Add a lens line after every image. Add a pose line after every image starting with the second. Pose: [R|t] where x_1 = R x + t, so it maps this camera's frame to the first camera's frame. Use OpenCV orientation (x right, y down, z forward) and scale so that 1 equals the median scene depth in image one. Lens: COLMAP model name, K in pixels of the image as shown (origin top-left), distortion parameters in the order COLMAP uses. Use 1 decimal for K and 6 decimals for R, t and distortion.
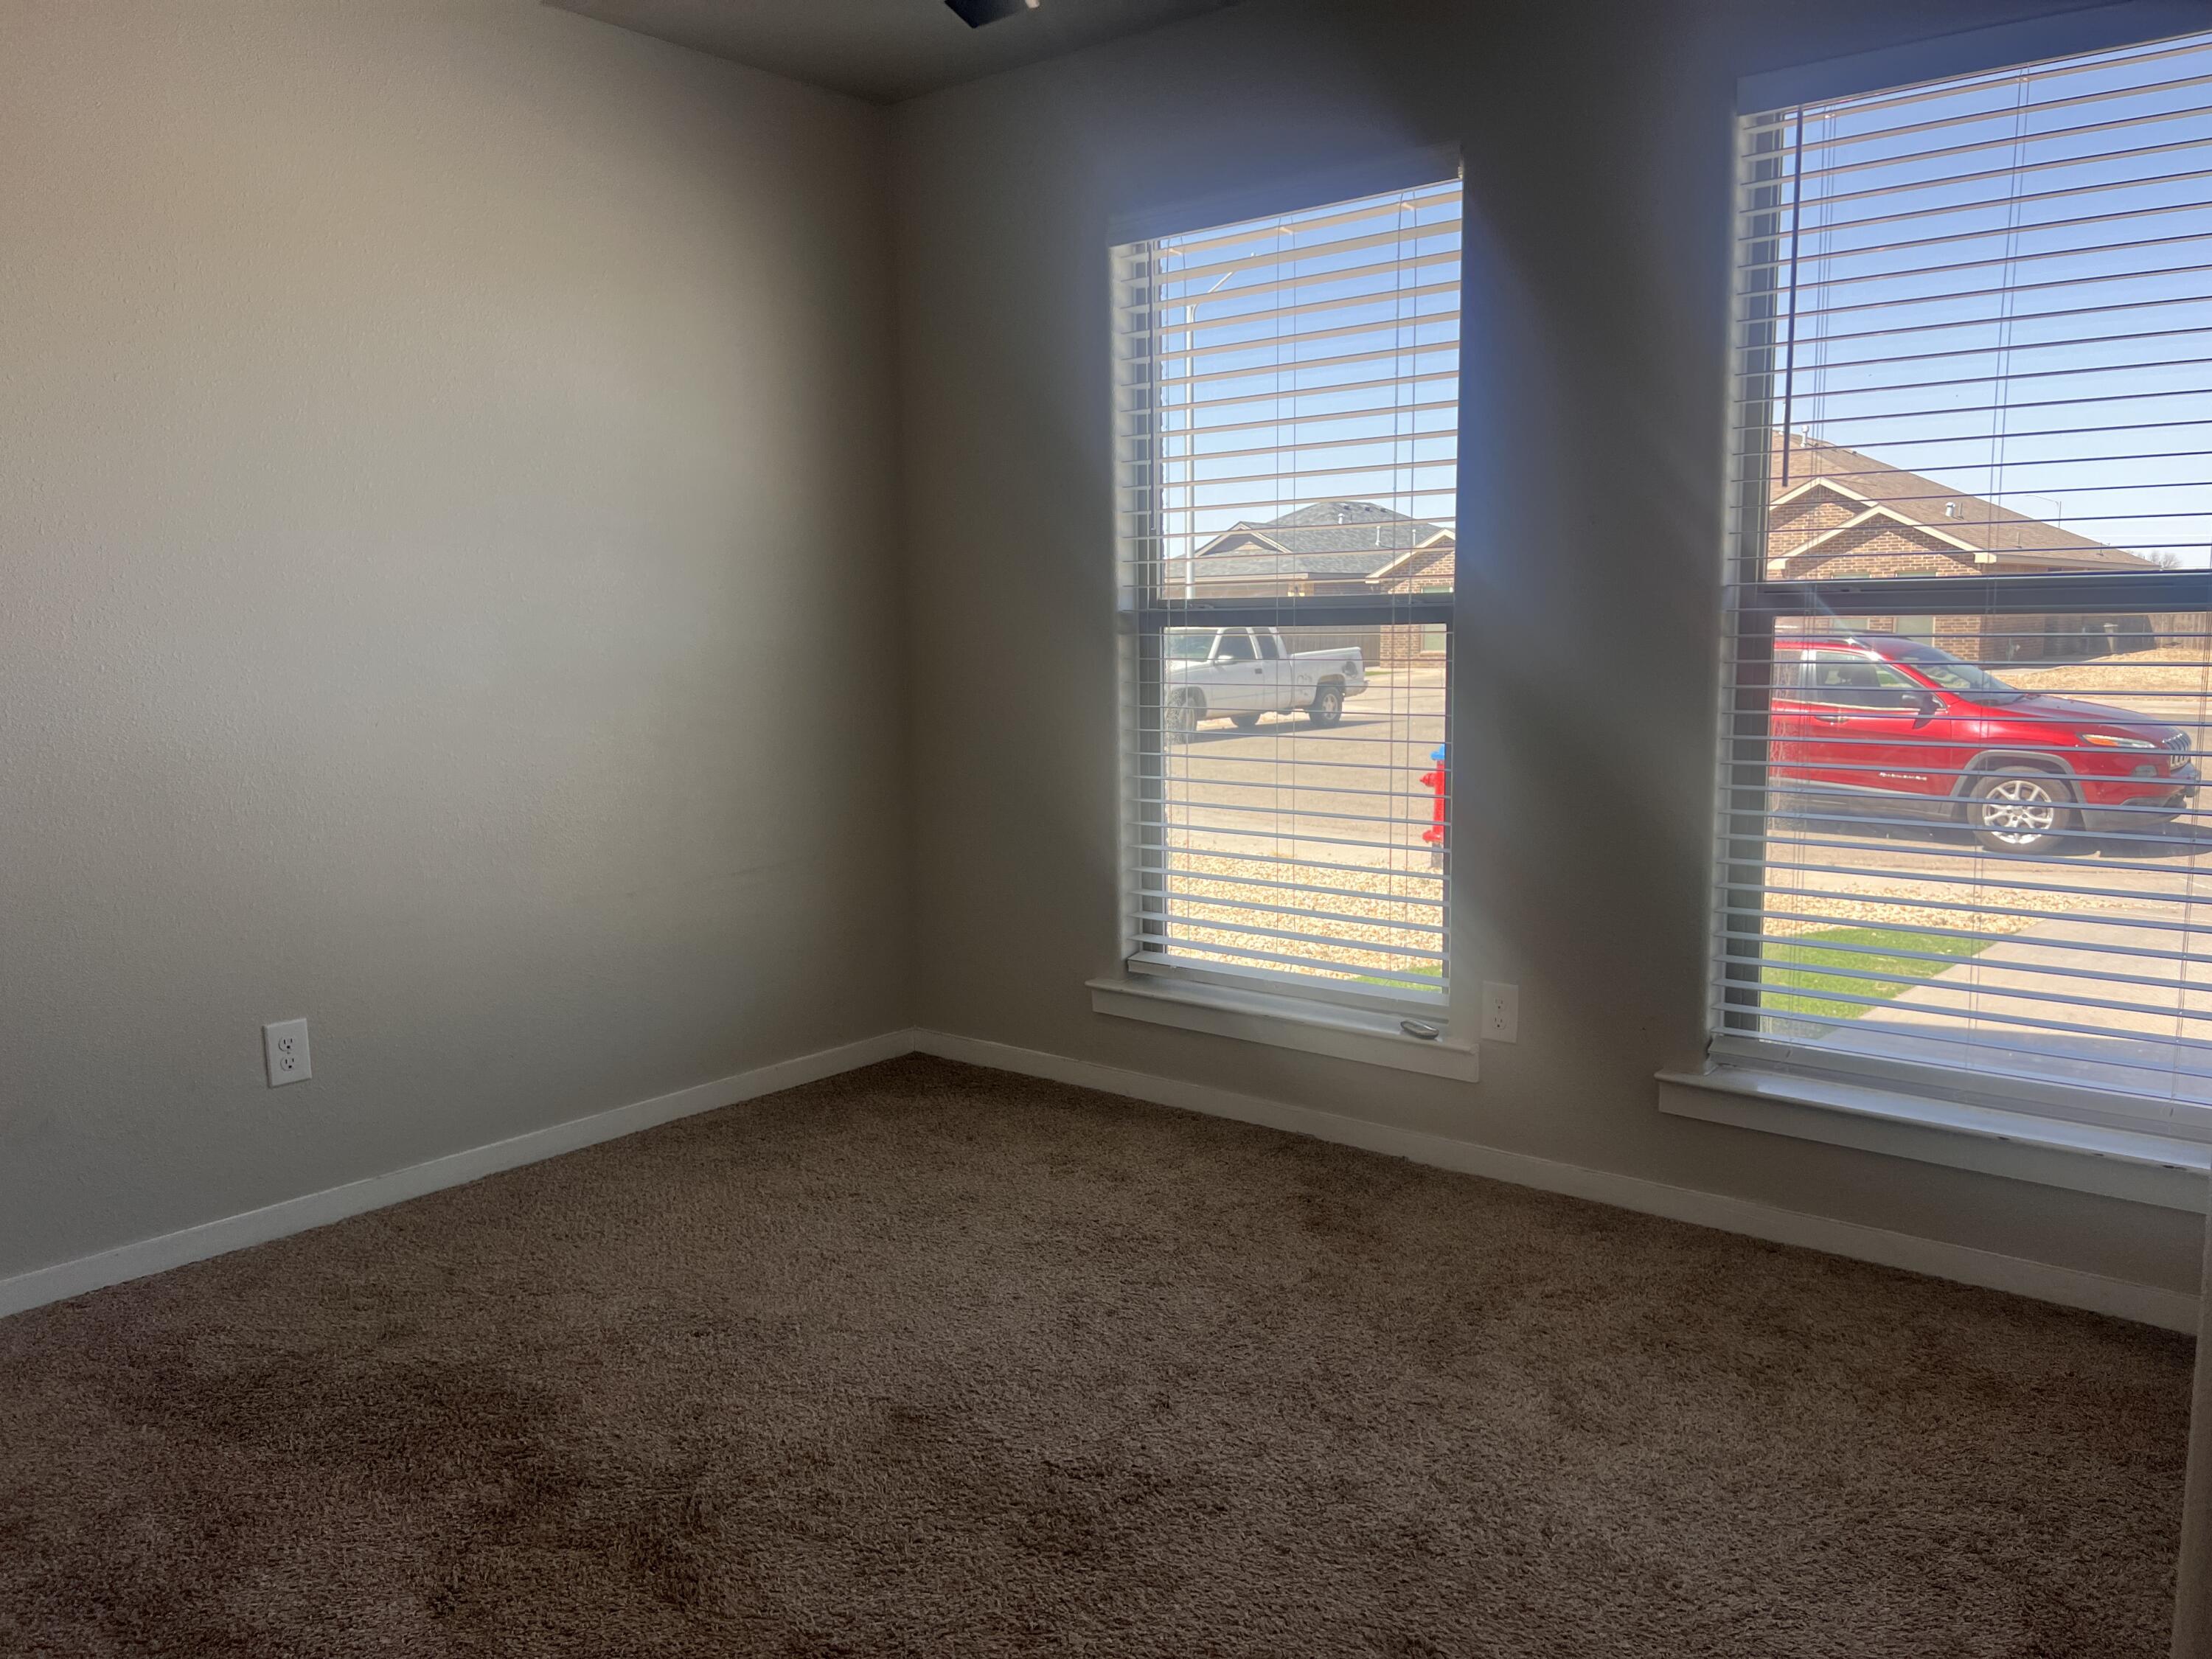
lens RADIAL K [[1661.7, 0, 1109.9], [0, 1661.7, 818.0], [0, 0, 1]] dist [0.045458, -0.052875]
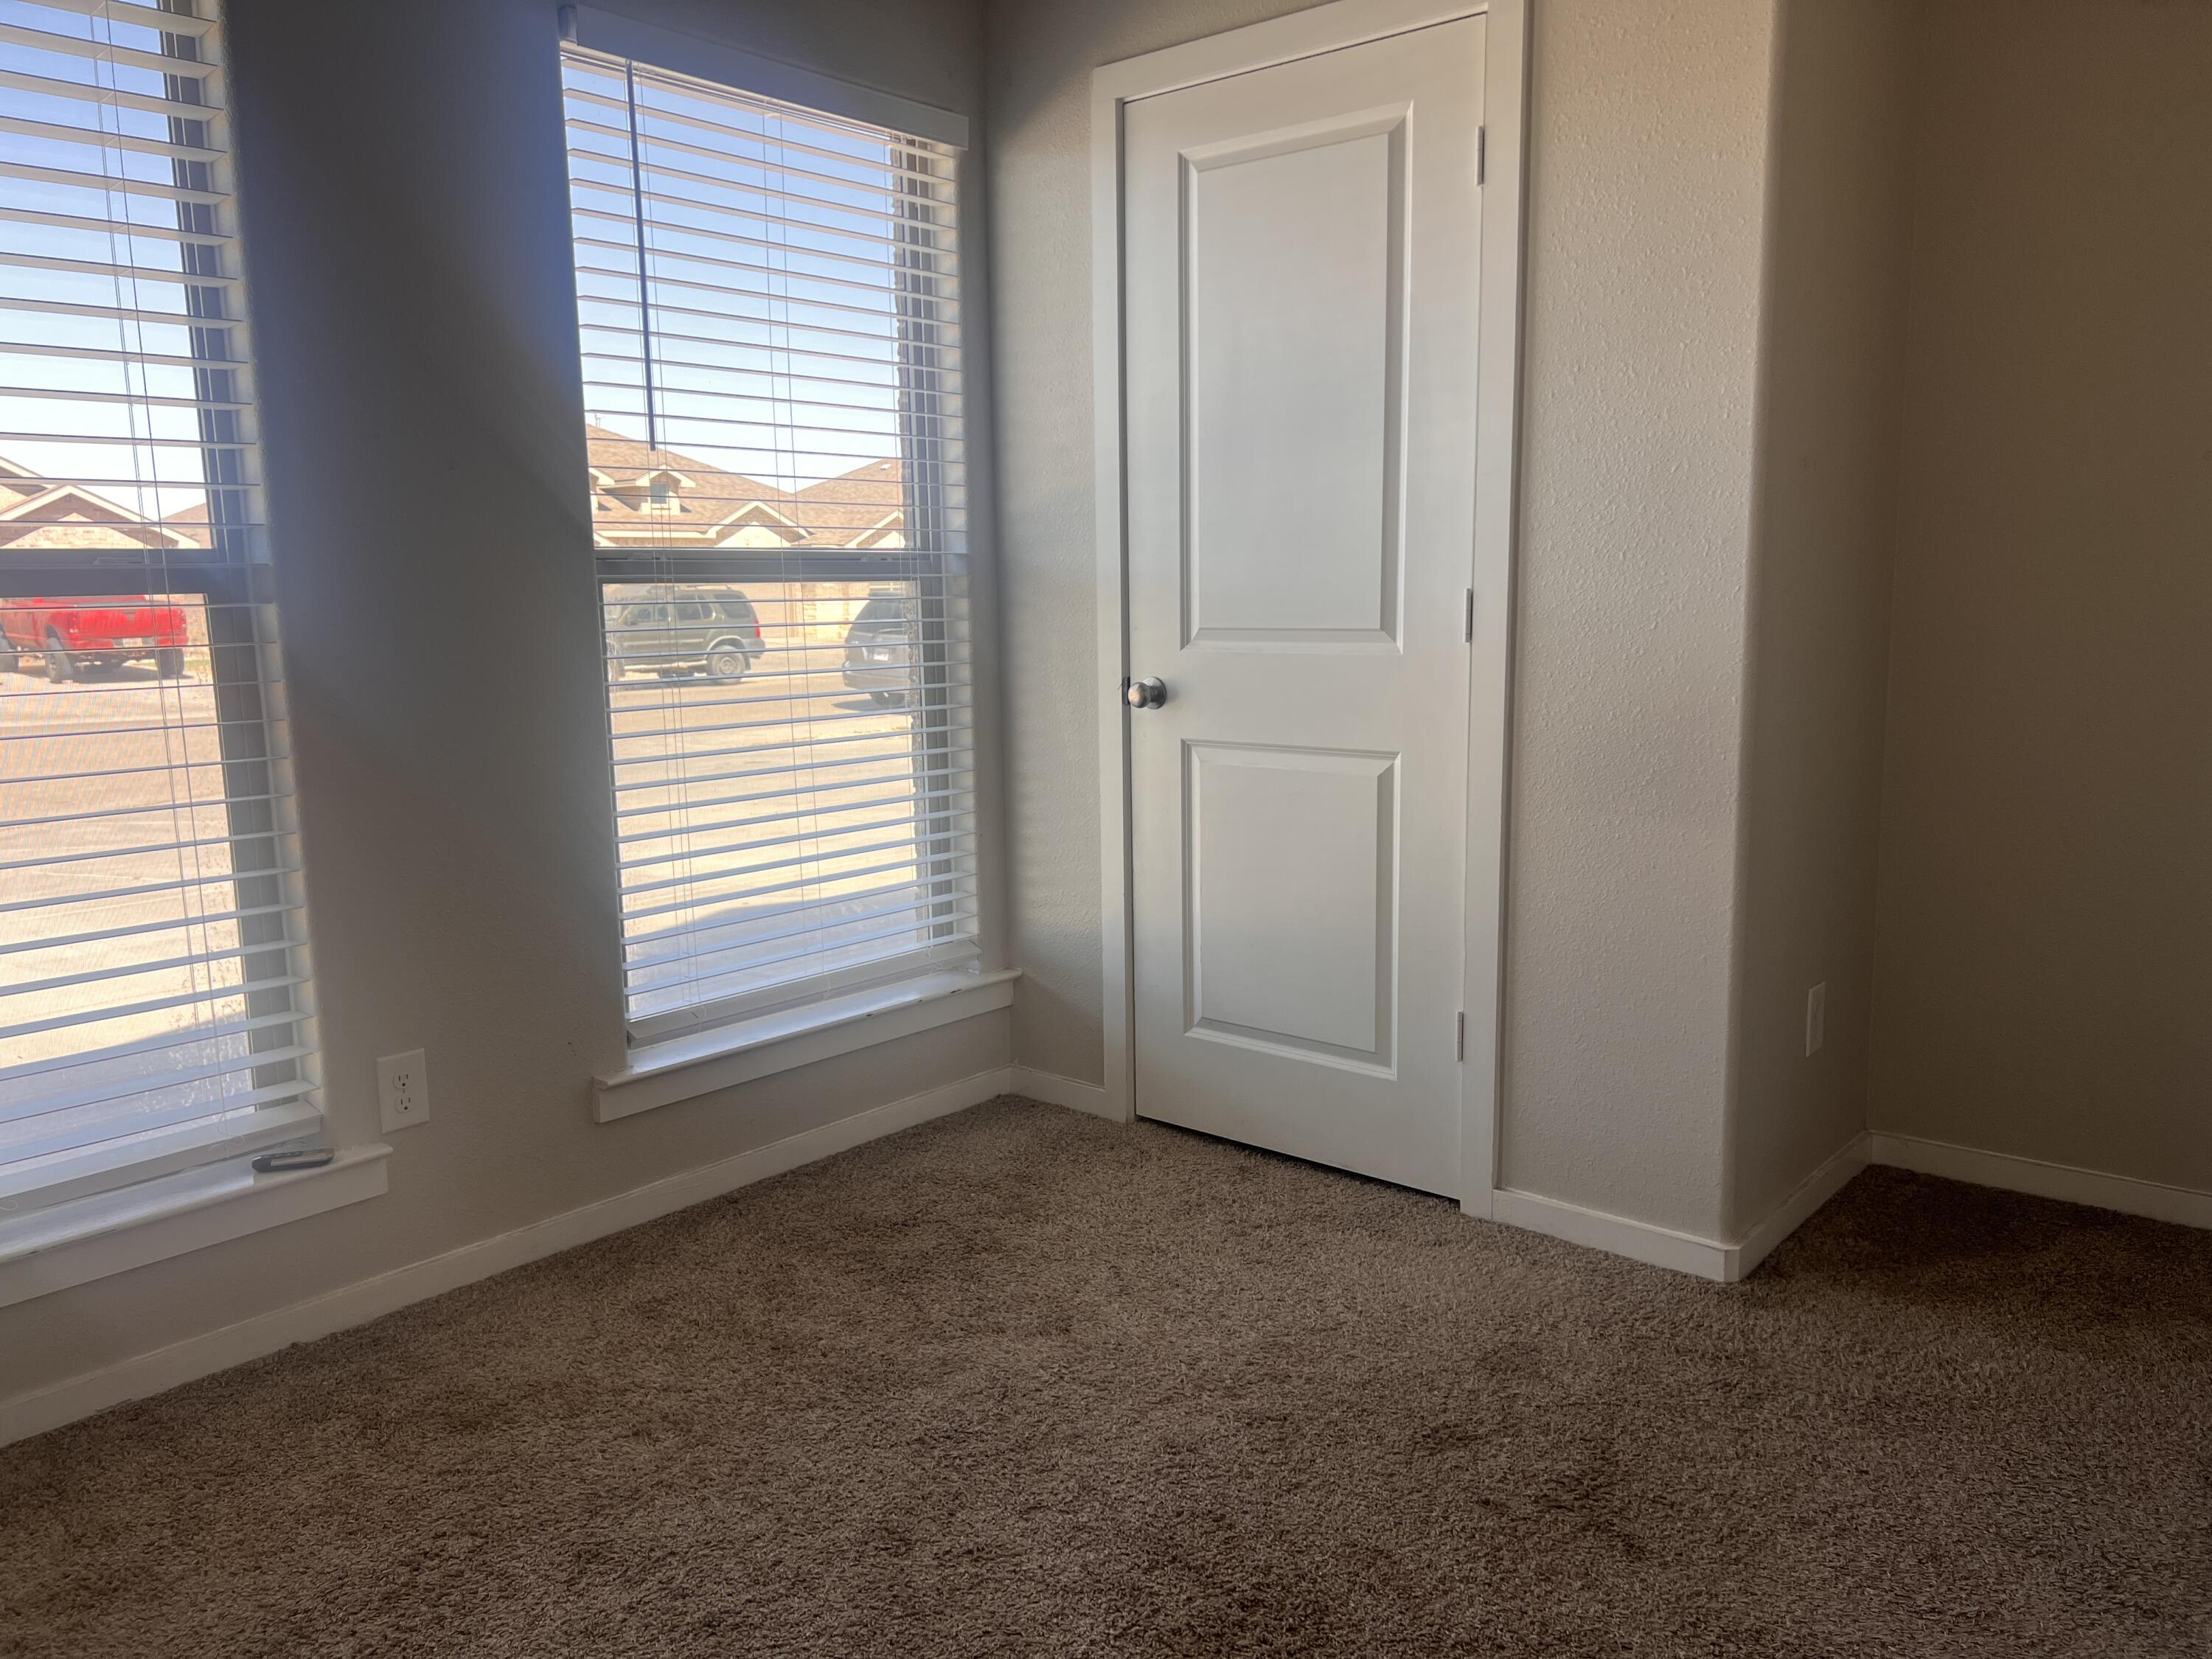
lens RADIAL K [[1661.7, 0, 1109.8], [0, 1661.7, 836.7], [0, 0, 1]] dist [0.045458, -0.052875]
pose [[0.012614, -0.138077, 0.990341, -0.567595], [0.136264, 0.981418, 0.135098, -0.066397], [-0.990592, 0.133244, 0.031195, 0.688479]]
